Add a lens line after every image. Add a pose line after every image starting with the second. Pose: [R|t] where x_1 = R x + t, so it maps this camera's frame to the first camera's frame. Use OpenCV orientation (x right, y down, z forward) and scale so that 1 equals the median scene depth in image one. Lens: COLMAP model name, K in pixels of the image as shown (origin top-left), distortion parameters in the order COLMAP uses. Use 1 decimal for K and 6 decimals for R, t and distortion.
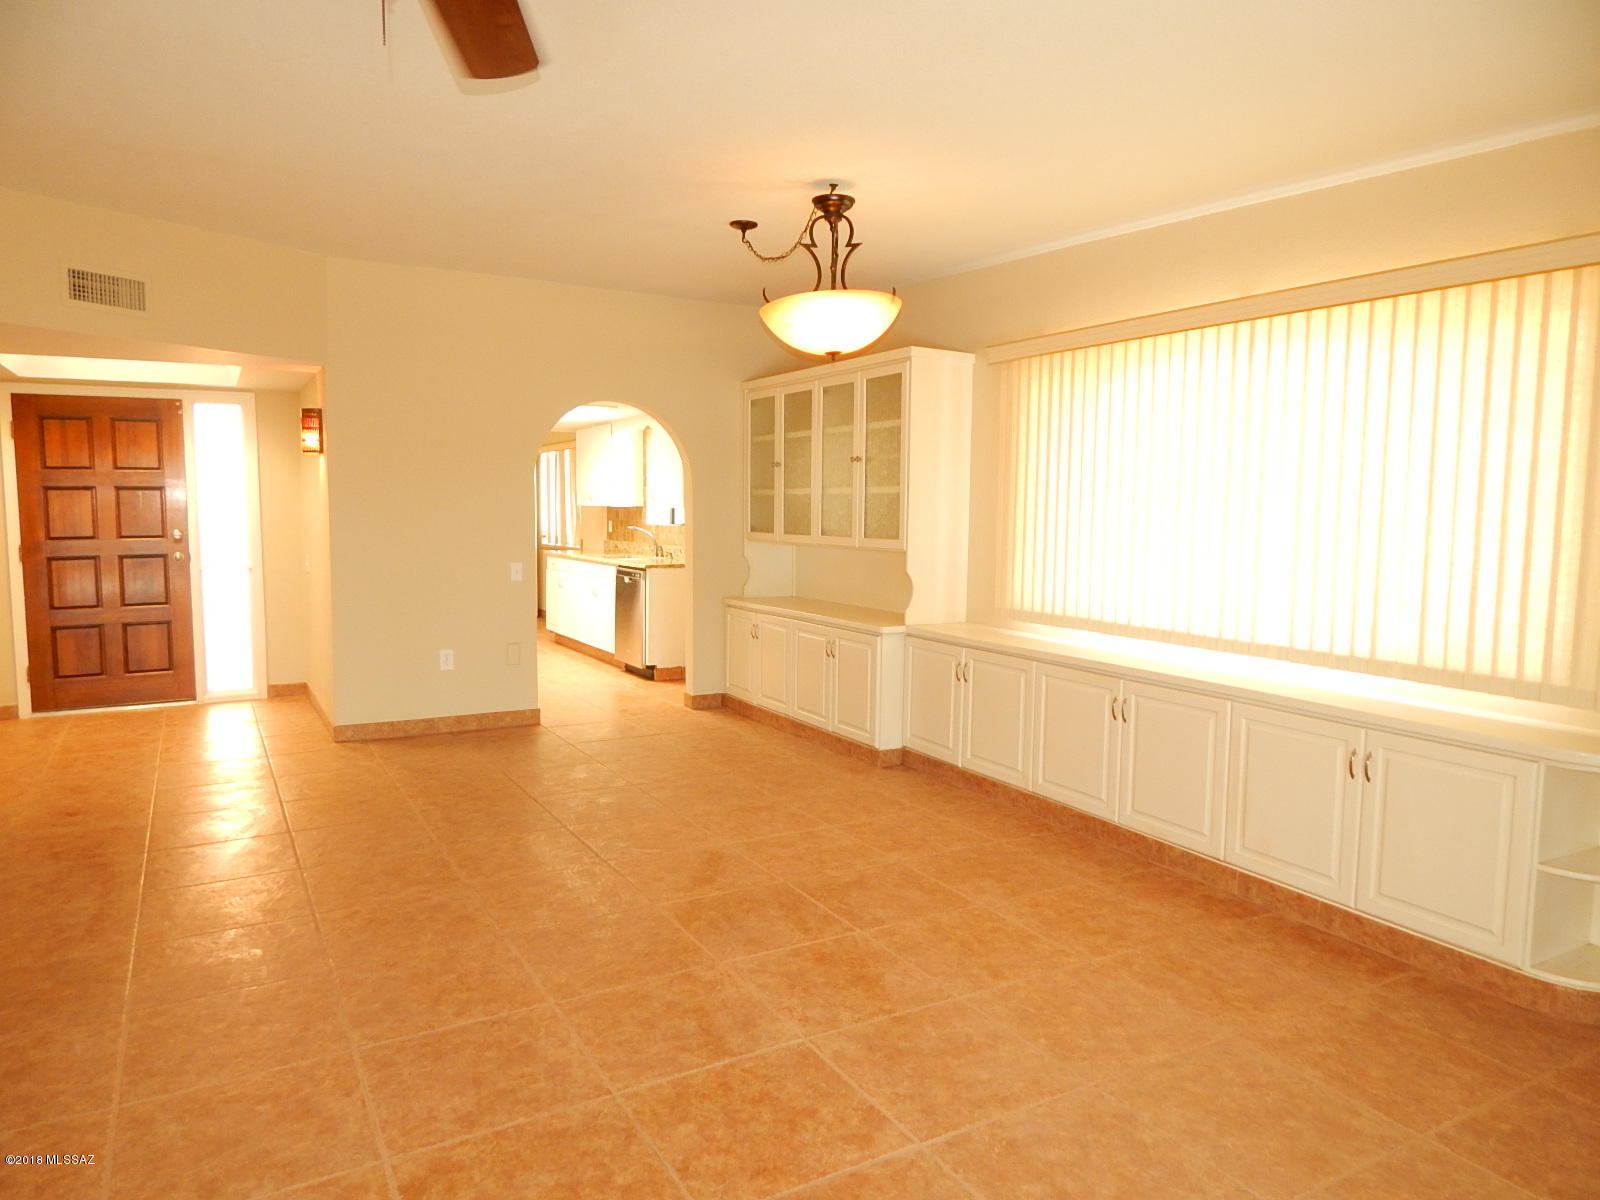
lens RADIAL K [[1057.8, 0, 800.0], [0, 1057.8, 600.0], [0, 0, 1]] dist [0.021533, -0.001108]
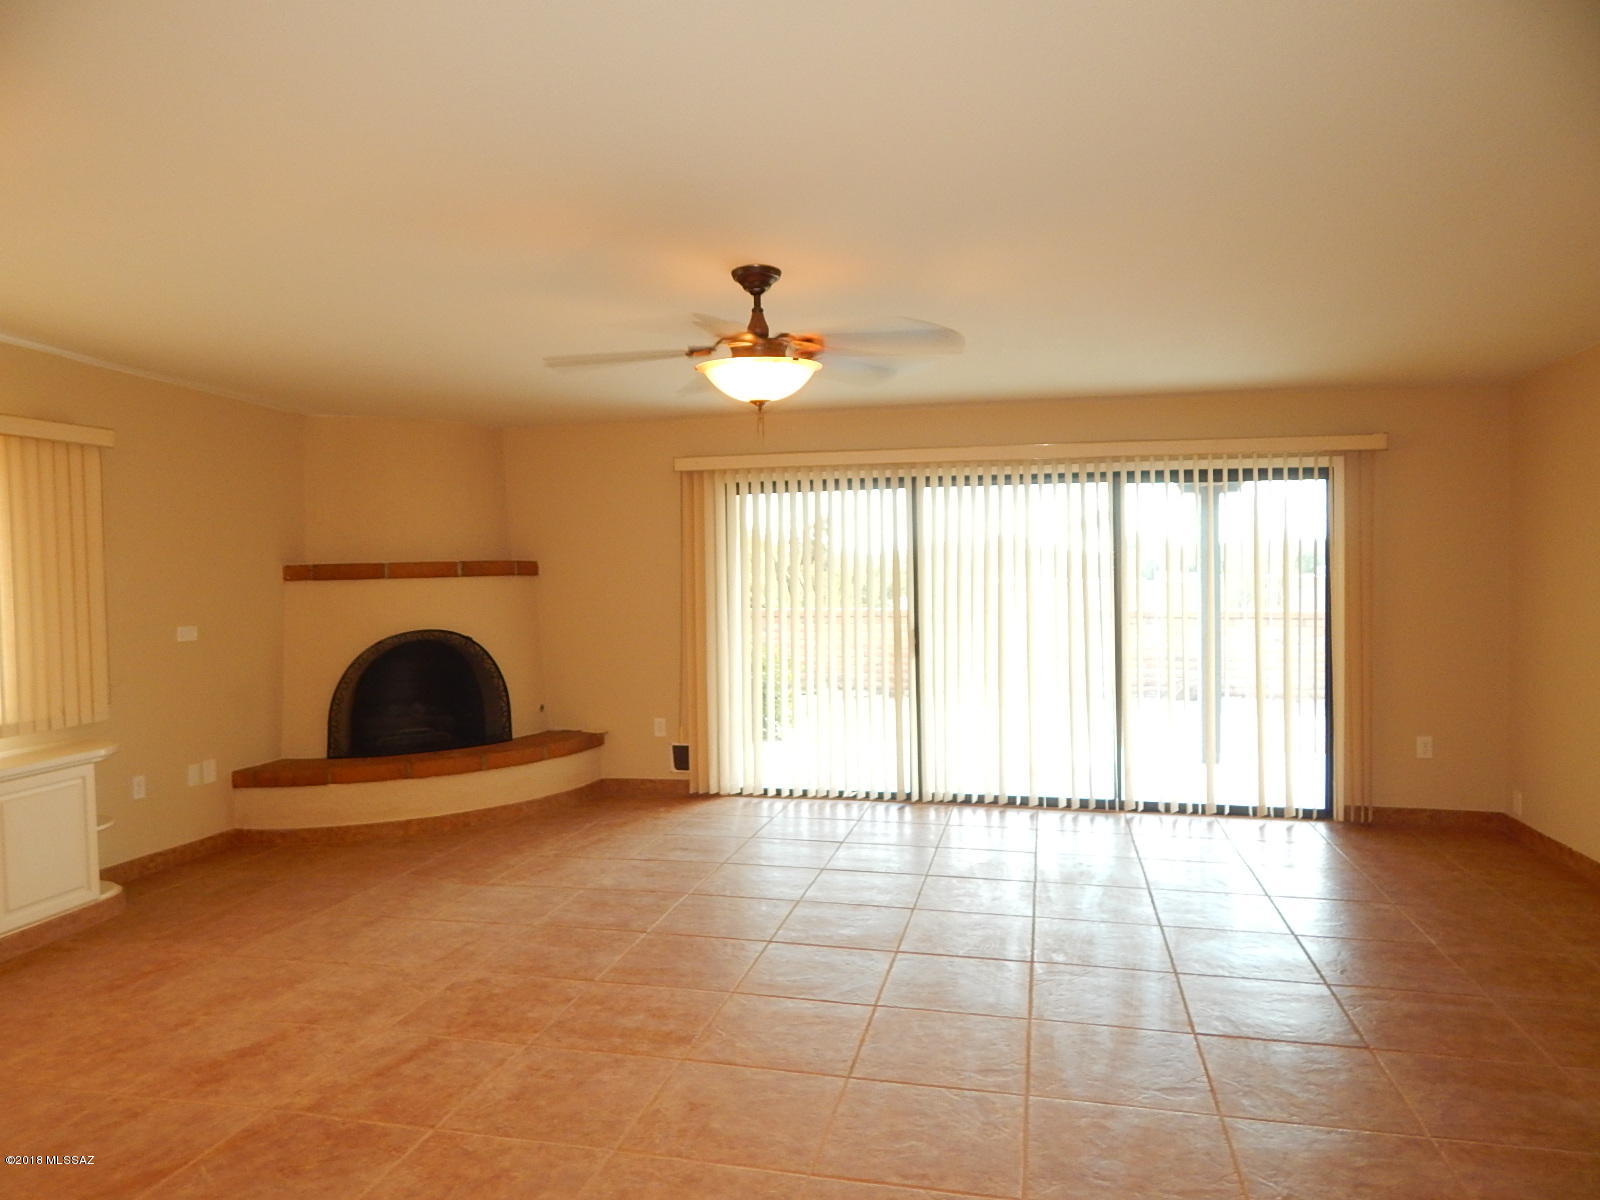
lens RADIAL K [[1057.8, 0, 800.0], [0, 1057.8, 600.0], [0, 0, 1]] dist [0.021533, -0.001108]
pose [[-0.729859, -0.019274, 0.683326, -1.150305], [0.077021, 0.990919, 0.110215, -0.178661], [-0.679245, 0.133071, -0.721746, 1.444344]]
